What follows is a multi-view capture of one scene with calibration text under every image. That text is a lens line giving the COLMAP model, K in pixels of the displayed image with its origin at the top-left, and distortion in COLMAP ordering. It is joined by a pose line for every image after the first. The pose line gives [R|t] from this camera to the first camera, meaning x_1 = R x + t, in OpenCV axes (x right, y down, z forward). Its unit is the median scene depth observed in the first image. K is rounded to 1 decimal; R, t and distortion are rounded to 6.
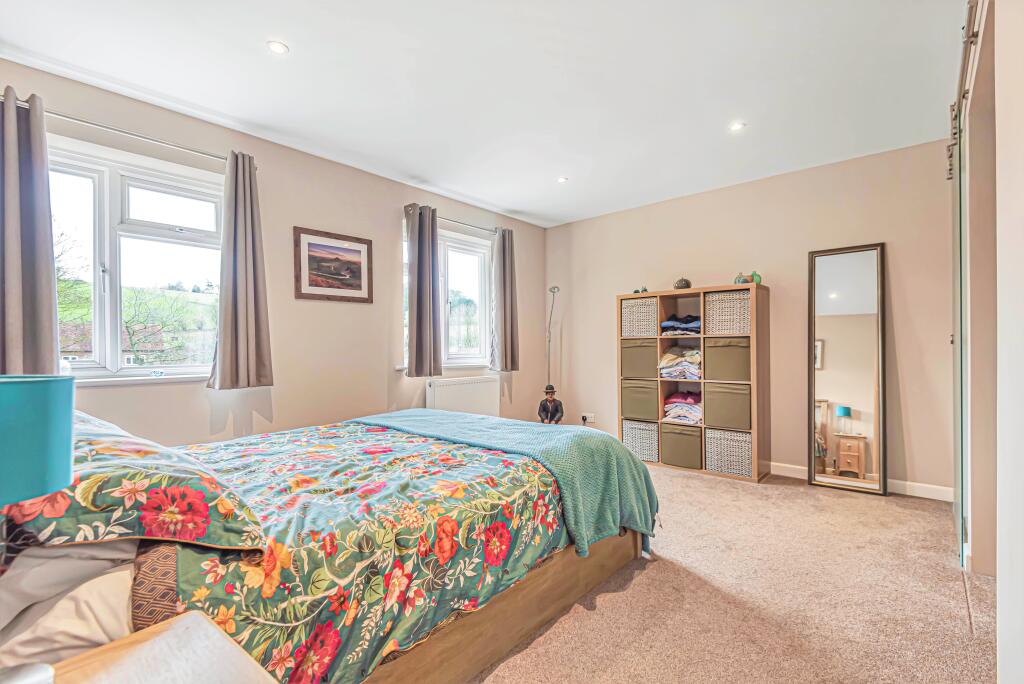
lens RADIAL K [[464.9, 0, 510.7], [0, 464.9, 347.6], [0, 0, 1]] dist [-0.002924, -0.000506]
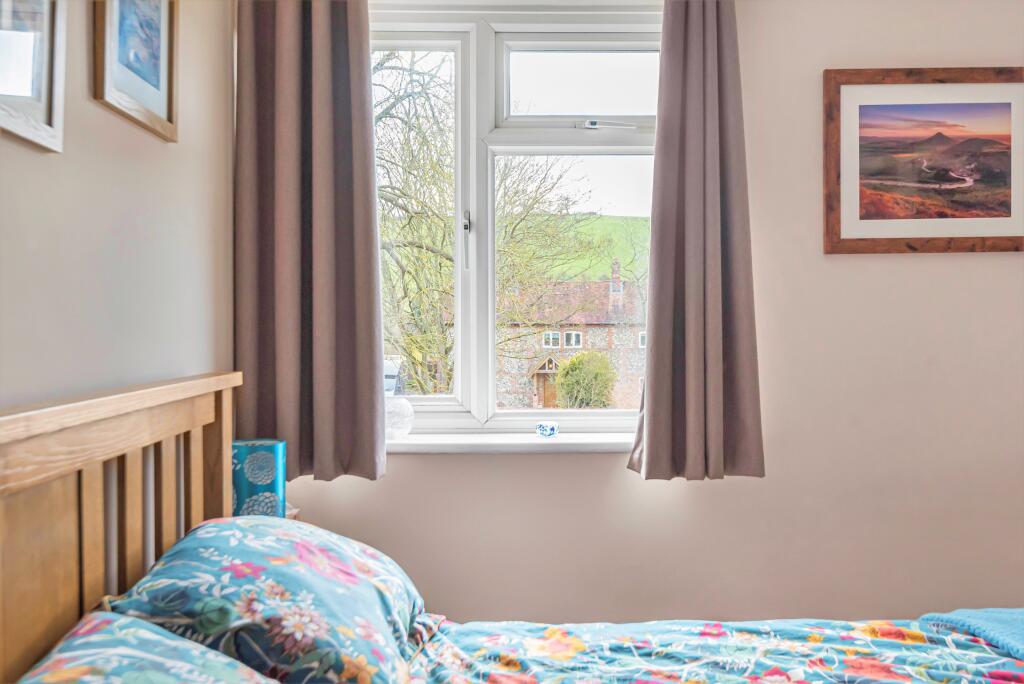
lens RADIAL K [[973.5, 0, 511.2], [0, 973.5, 337.8], [0, 0, 1]] dist [0.022549, 0.000000]
pose [[0.681397, 0.014170, -0.731777, -0.037389], [-0.000931, 0.999829, 0.018493, -0.049419], [0.731913, -0.011920, 0.681294, 0.237601]]
